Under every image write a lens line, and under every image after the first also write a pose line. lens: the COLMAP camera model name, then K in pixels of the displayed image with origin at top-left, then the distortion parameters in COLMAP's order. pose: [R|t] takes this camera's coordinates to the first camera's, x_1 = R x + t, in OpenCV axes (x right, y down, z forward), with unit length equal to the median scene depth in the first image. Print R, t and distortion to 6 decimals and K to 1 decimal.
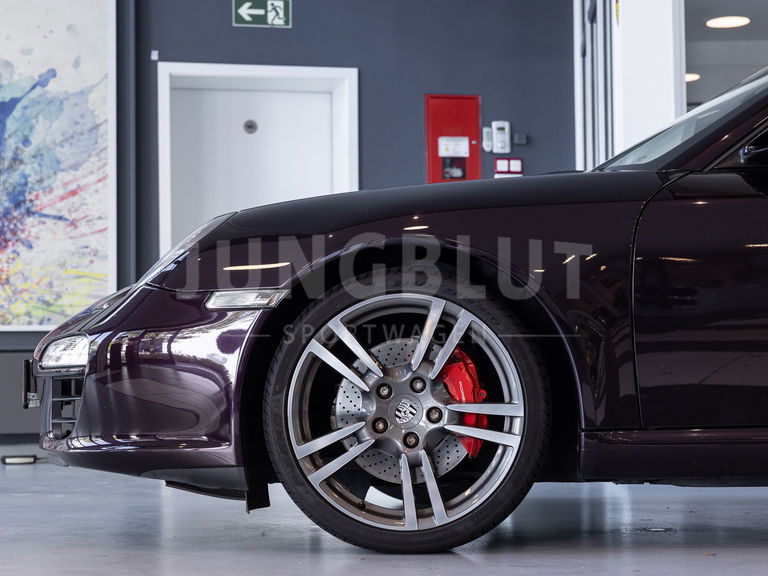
lens RADIAL K [[1682.5, 0, 384.0], [0, 1682.5, 288.0], [0, 0, 1]] dist [-0.031056, 0.213587]
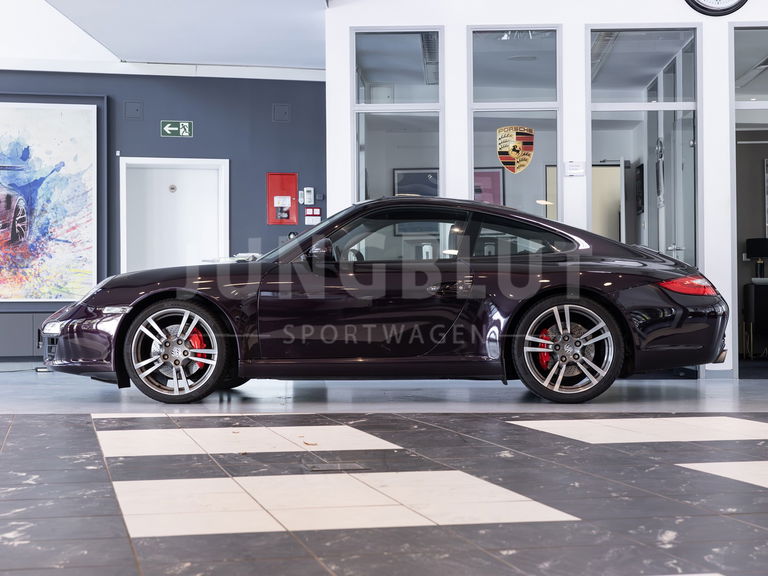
lens RADIAL K [[1407.7, 0, 384.0], [0, 1407.7, 288.0], [0, 0, 1]] dist [0.003663, -0.079283]
pose [[0.999947, 0.006925, 0.007569, 0.303158], [-0.007233, 0.999115, 0.041429, -0.115538], [-0.007276, -0.041481, 0.999113, -1.162985]]
